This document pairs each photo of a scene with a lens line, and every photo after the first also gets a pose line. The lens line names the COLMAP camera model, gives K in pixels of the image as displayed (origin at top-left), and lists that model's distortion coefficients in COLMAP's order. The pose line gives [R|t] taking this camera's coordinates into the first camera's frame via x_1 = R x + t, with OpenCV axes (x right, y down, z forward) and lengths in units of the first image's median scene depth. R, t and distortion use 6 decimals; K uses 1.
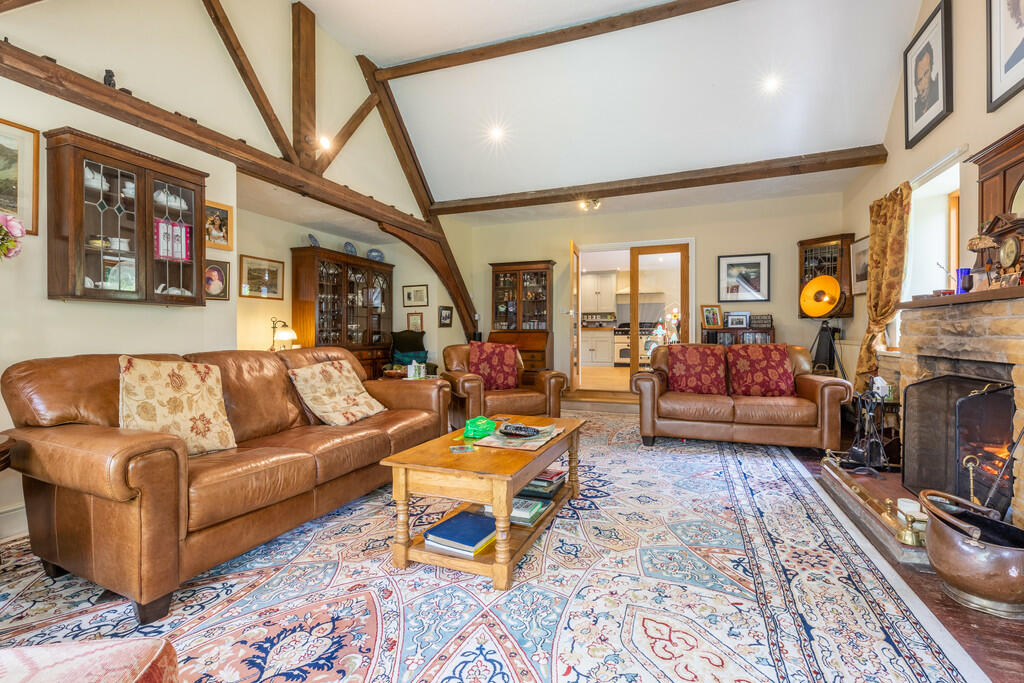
lens RADIAL K [[471.0, 0, 504.4], [0, 471.0, 337.8], [0, 0, 1]] dist [0.003644, -0.000006]
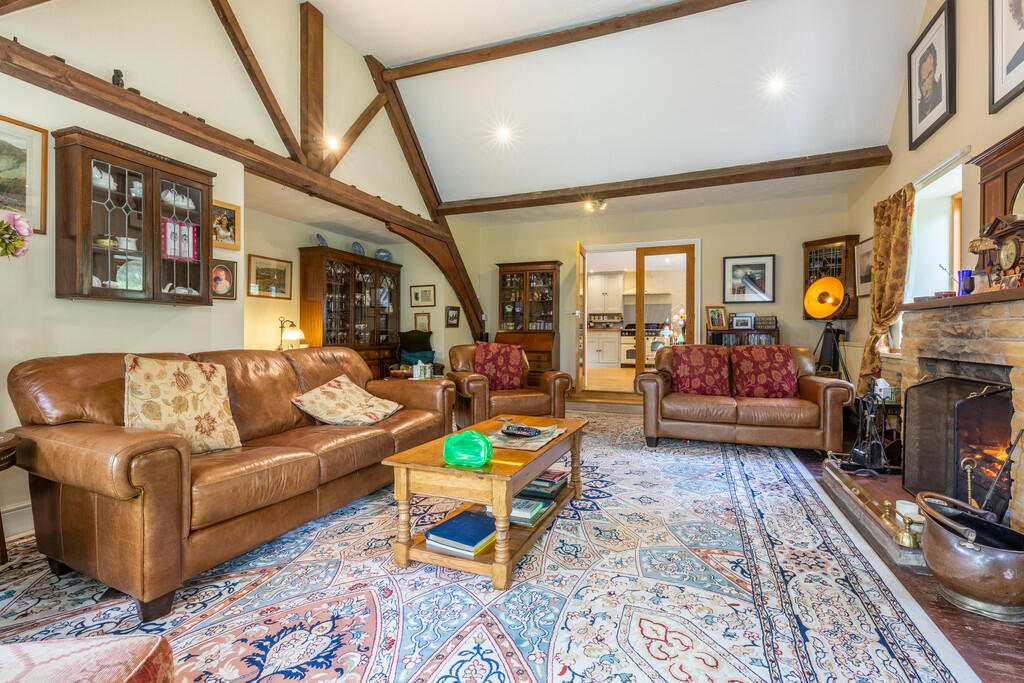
lens RADIAL K [[471.0, 0, 511.2], [0, 471.0, 338.6], [0, 0, 1]] dist [0.003644, -0.000006]
pose [[0.999986, 0.003632, -0.003822, 0.012315], [-0.003629, 0.999993, 0.000919, -0.000084], [0.003826, -0.000905, 0.999992, -0.001282]]
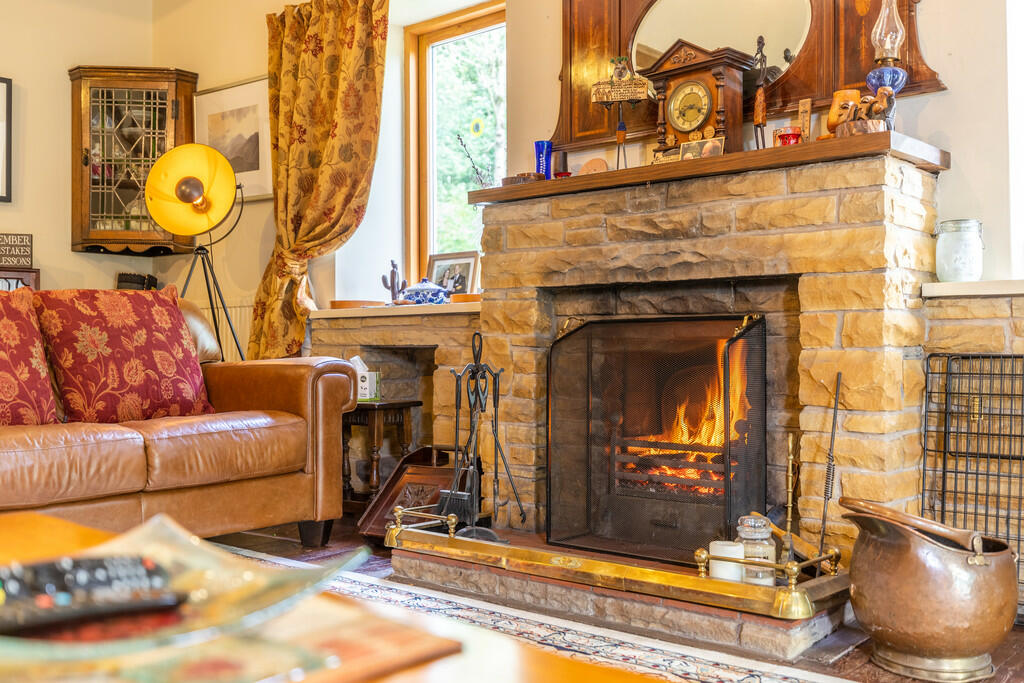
lens RADIAL K [[1014.8, 0, 507.6], [0, 1014.8, 345.7], [0, 0, 1]] dist [0.000665, 0.000000]
pose [[0.333386, 0.002574, 0.942787, -0.137526], [0.014565, 0.999863, -0.007881, 0.078778], [-0.942678, 0.016359, 0.333303, 0.480529]]
